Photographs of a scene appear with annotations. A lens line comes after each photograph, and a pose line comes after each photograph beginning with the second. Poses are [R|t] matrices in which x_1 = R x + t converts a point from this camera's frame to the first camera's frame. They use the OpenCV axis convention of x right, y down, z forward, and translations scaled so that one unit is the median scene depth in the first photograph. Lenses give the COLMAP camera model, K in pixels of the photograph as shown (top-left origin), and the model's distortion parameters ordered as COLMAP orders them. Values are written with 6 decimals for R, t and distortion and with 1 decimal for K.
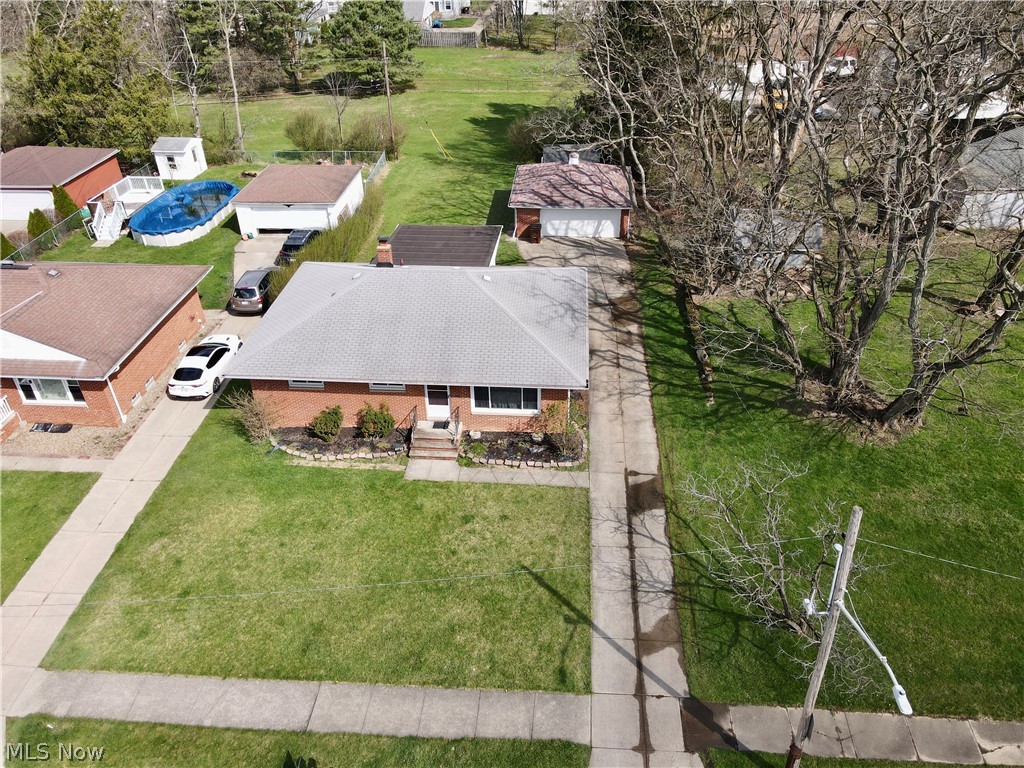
lens RADIAL K [[741.7, 0, 519.4], [0, 741.7, 384.0], [0, 0, 1]] dist [-0.011893, -0.000441]
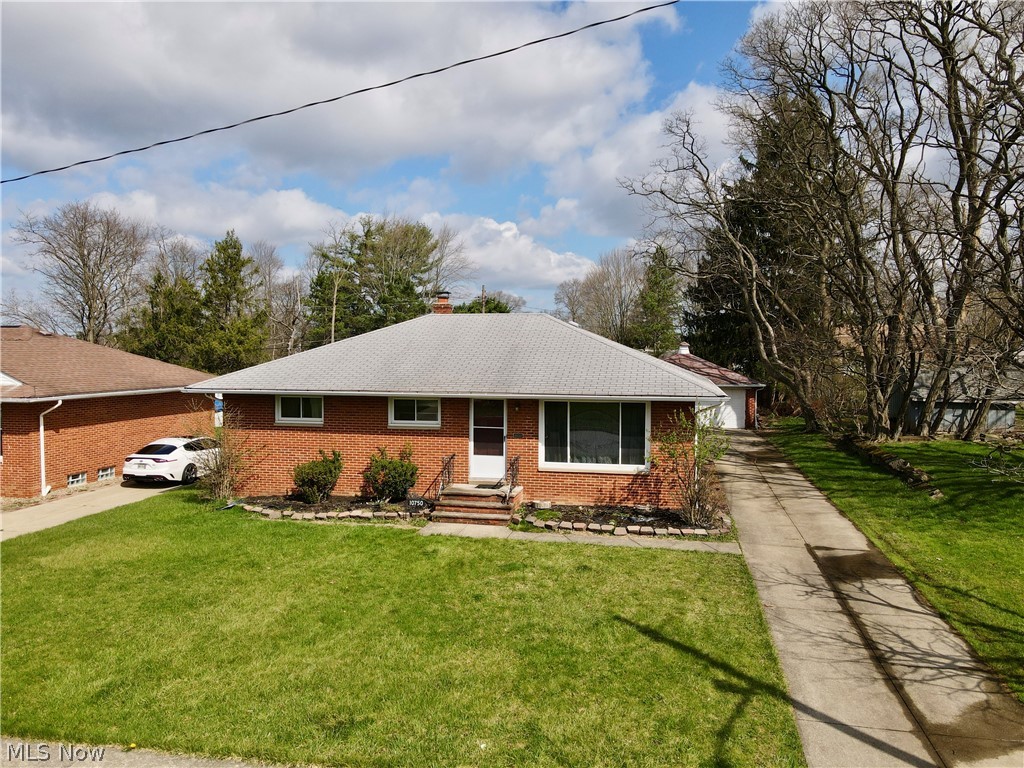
lens RADIAL K [[748.5, 0, 516.8], [0, 748.5, 379.2], [0, 0, 1]] dist [-0.003858, 0.039906]
pose [[0.990323, 0.018914, -0.137488, 0.003400], [-0.088289, 0.850215, -0.518980, 0.324974], [0.107078, 0.526096, 0.843657, 0.446620]]
